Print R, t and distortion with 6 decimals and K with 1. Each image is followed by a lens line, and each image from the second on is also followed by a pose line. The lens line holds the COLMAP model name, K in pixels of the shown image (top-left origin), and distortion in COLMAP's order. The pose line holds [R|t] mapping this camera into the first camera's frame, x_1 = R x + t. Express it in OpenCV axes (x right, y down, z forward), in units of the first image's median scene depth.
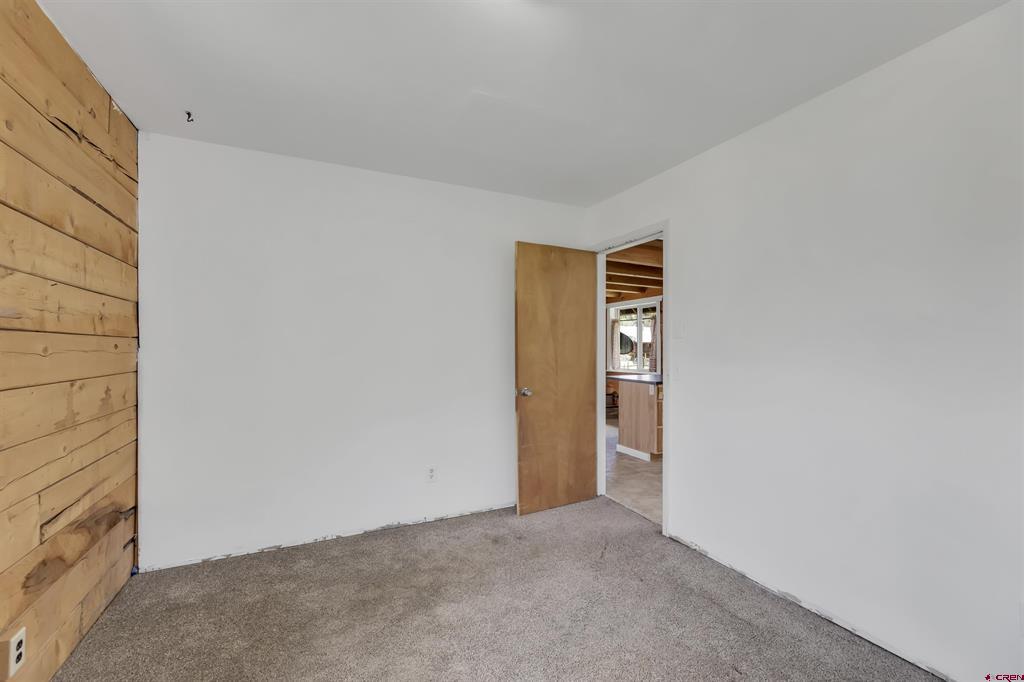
lens RADIAL K [[421.9, 0, 512.7], [0, 421.9, 347.0], [0, 0, 1]] dist [-0.001664, 0.000017]
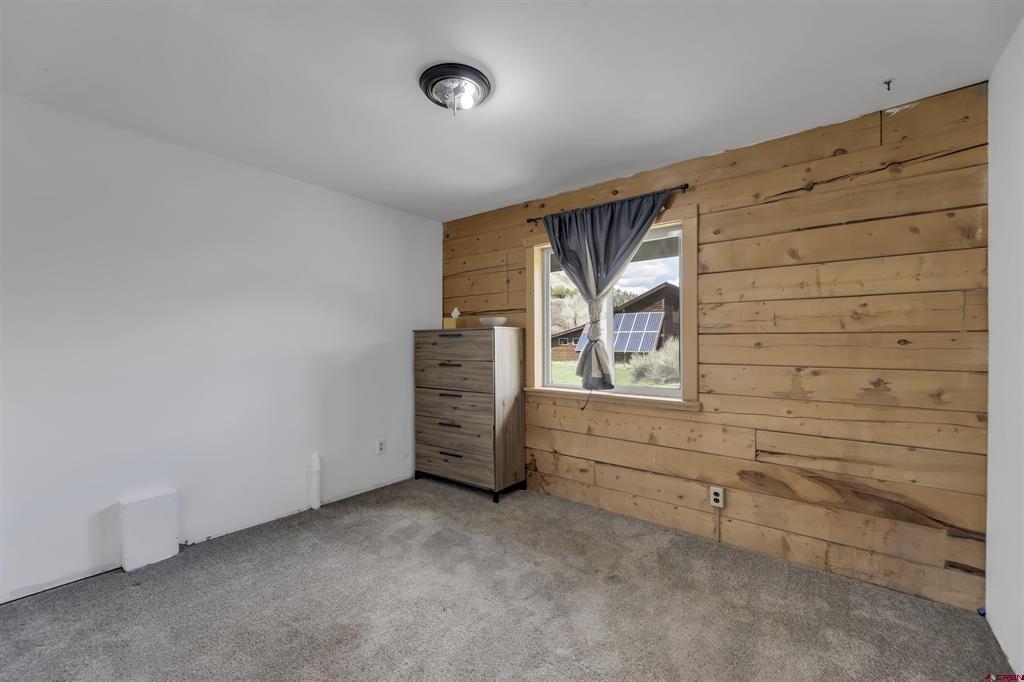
lens RADIAL K [[421.9, 0, 513.6], [0, 421.9, 341.1], [0, 0, 1]] dist [-0.001664, 0.000017]
pose [[-0.896883, -0.010823, -0.442136, 0.434111], [-0.007144, 0.999925, -0.009985, 0.016140], [0.442211, -0.005797, -0.896892, 1.852797]]
